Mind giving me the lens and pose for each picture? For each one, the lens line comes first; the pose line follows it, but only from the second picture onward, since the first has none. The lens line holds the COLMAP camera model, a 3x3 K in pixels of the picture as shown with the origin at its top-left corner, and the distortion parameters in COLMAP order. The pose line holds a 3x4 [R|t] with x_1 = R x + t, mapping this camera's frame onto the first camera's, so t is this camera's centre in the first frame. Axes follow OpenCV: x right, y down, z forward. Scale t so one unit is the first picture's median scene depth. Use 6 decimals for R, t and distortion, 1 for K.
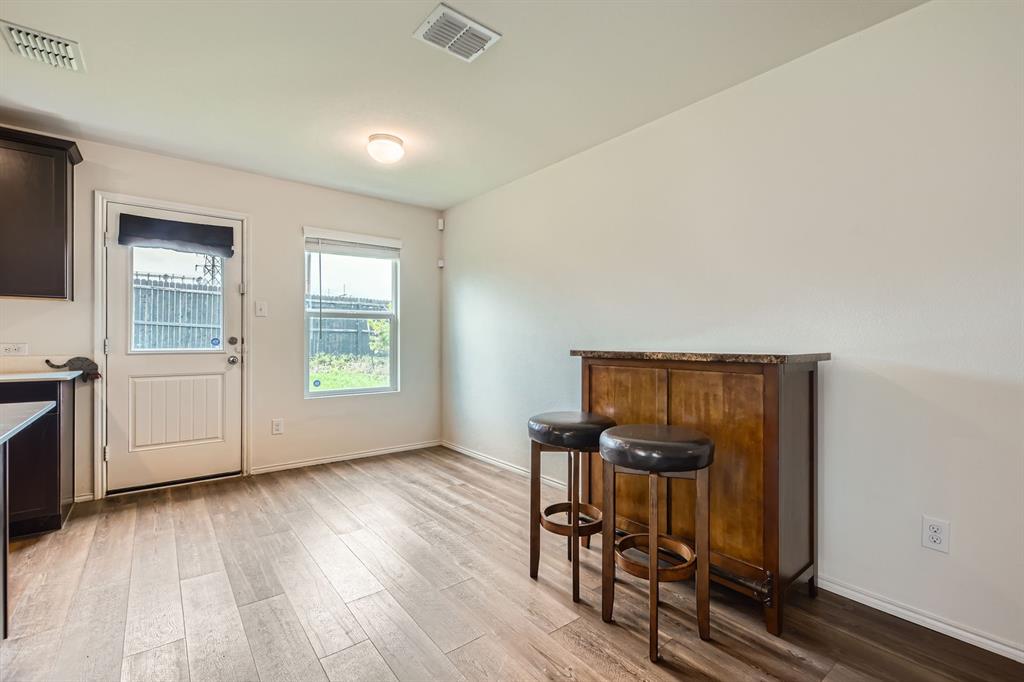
lens RADIAL K [[456.6, 0, 513.4], [0, 456.6, 342.9], [0, 0, 1]] dist [0.002470, 0.000330]
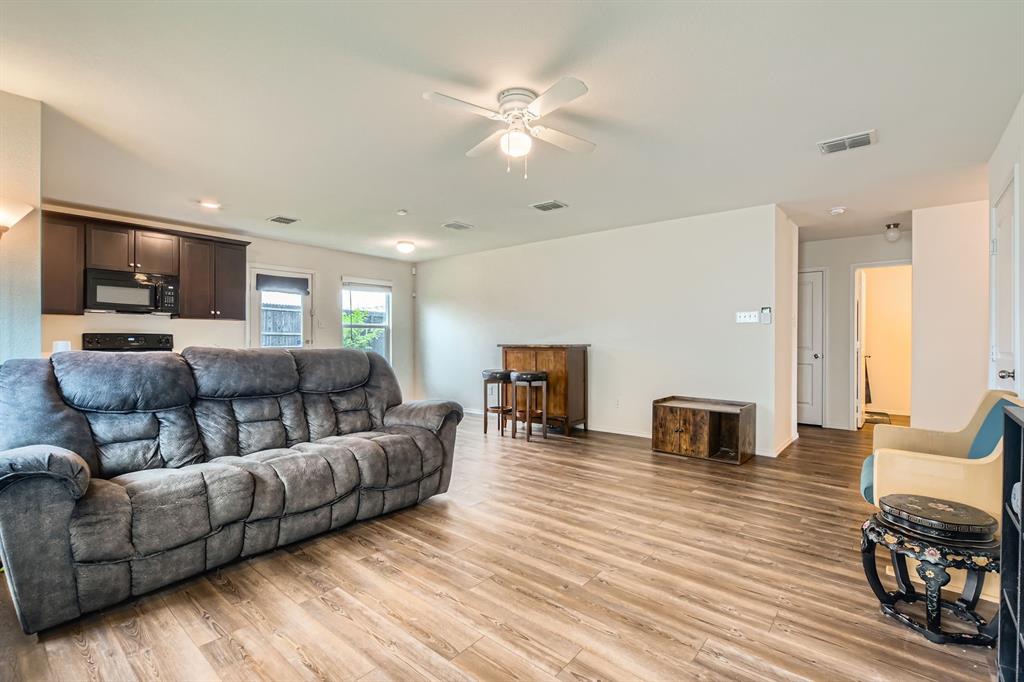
lens RADIAL K [[456.6, 0, 504.4], [0, 456.6, 349.2], [0, 0, 1]] dist [0.002470, 0.000330]
pose [[0.982026, -0.008546, 0.188554, -0.240301], [0.006152, 0.999893, 0.013281, 0.007785], [-0.188647, -0.011882, 0.981973, -1.115649]]
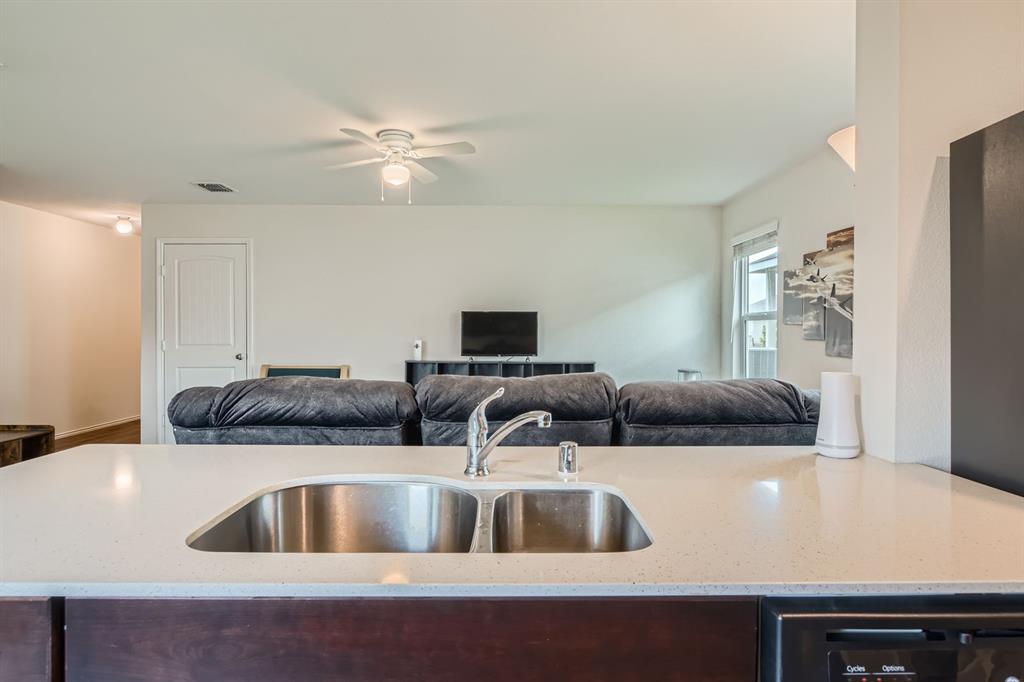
lens RADIAL K [[578.4, 0, 506.7], [0, 578.4, 324.5], [0, 0, 1]] dist [-0.000718, 0.001371]
pose [[-0.786924, -0.005348, 0.617026, -0.991949], [-0.003513, 0.999985, 0.004186, -0.039870], [-0.617039, 0.001127, -0.786931, 0.503117]]
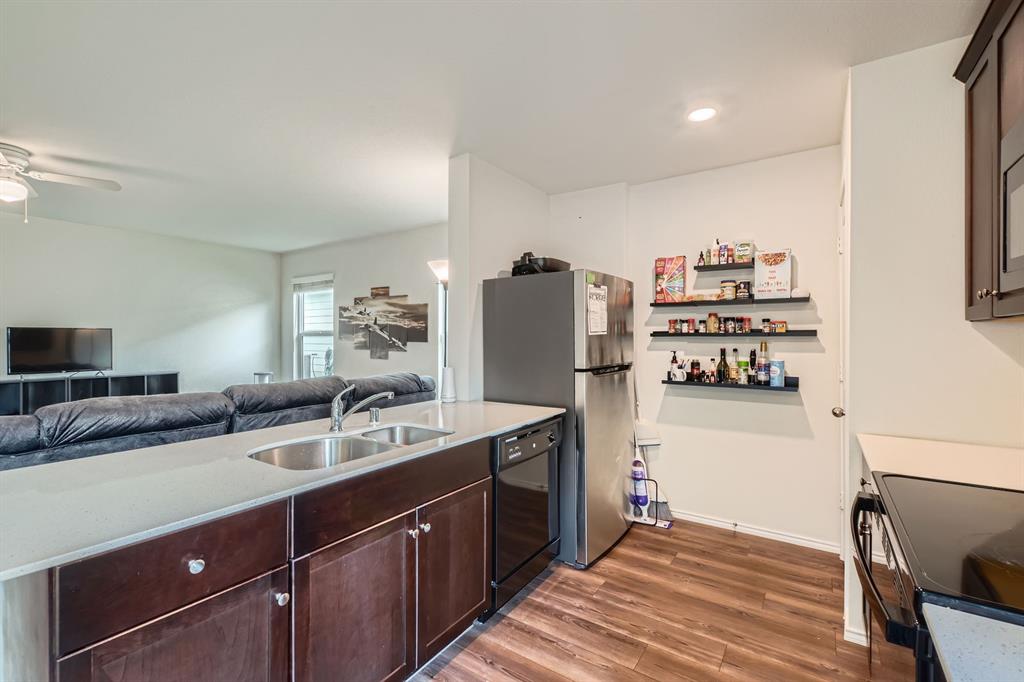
lens RADIAL K [[456.6, 0, 510.9], [0, 456.6, 337.3], [0, 0, 1]] dist [0.002470, 0.000330]
pose [[-0.955097, -0.005822, -0.296237, -0.756271], [-0.008703, 0.999927, 0.008407, -0.068099], [0.296167, 0.010608, -0.955077, 0.874159]]
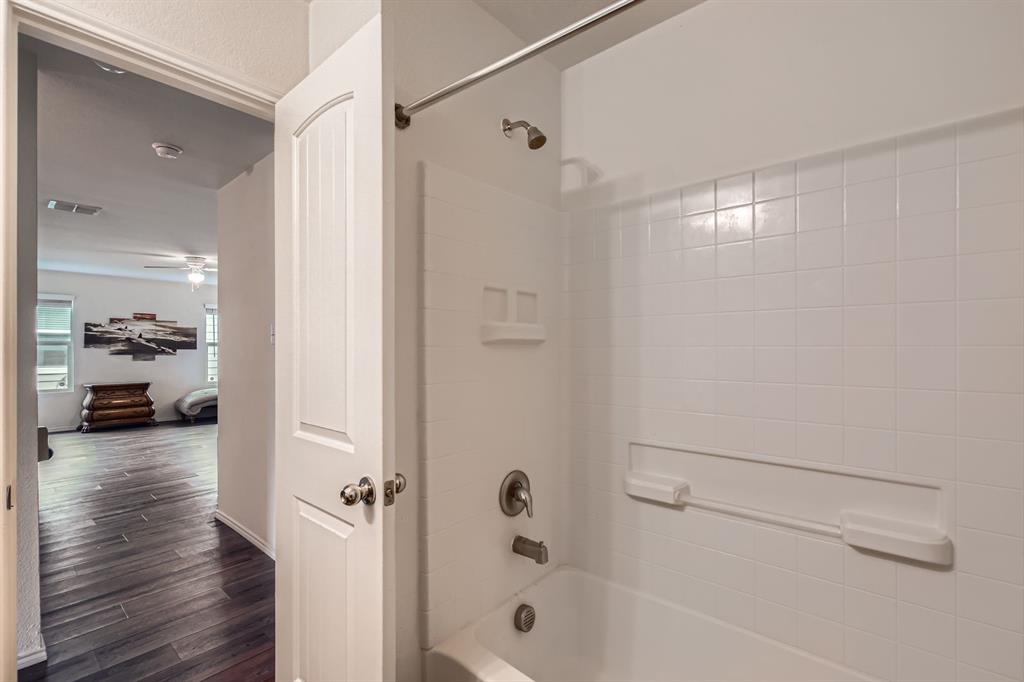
lens RADIAL K [[456.6, 0, 506.6], [0, 456.6, 349.5], [0, 0, 1]] dist [0.002470, 0.000330]
pose [[0.181547, -0.006185, -0.983363, 2.111821], [-0.008868, 0.999929, -0.007927, -0.031014], [0.983342, 0.010160, 0.181479, 0.653474]]
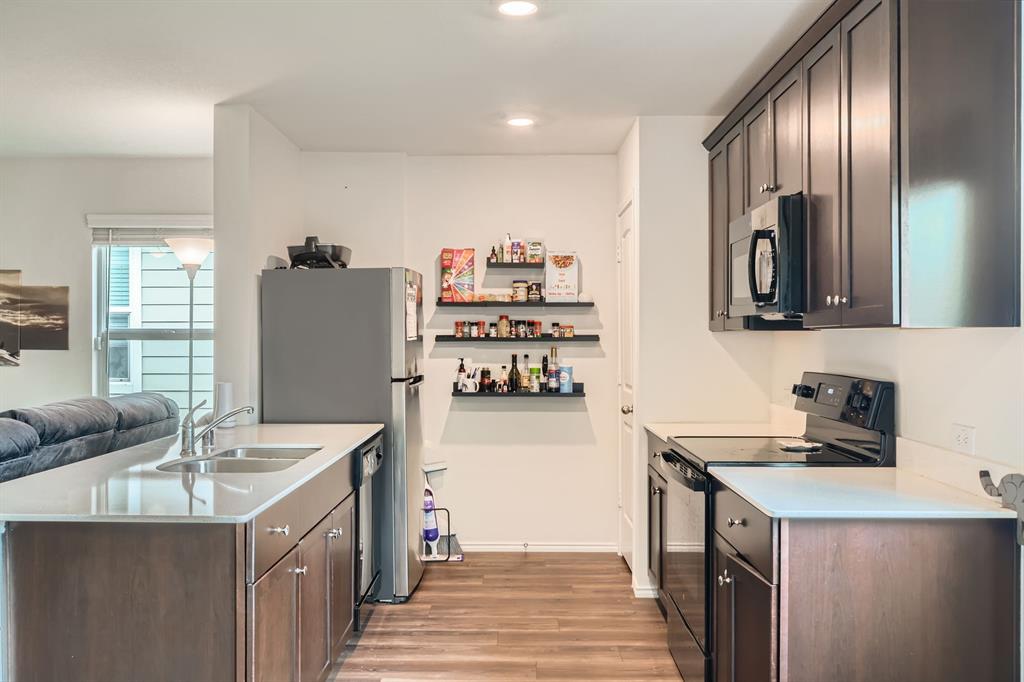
lens RADIAL K [[853.0, 0, 533.1], [0, 853.0, 337.0], [0, 0, 1]] dist [-0.000651, -0.007348]
pose [[-0.619593, -0.006389, -0.784897, -0.160324], [-0.012505, 0.999920, 0.001732, -0.078206], [0.784824, 0.010888, -0.619623, 1.150956]]
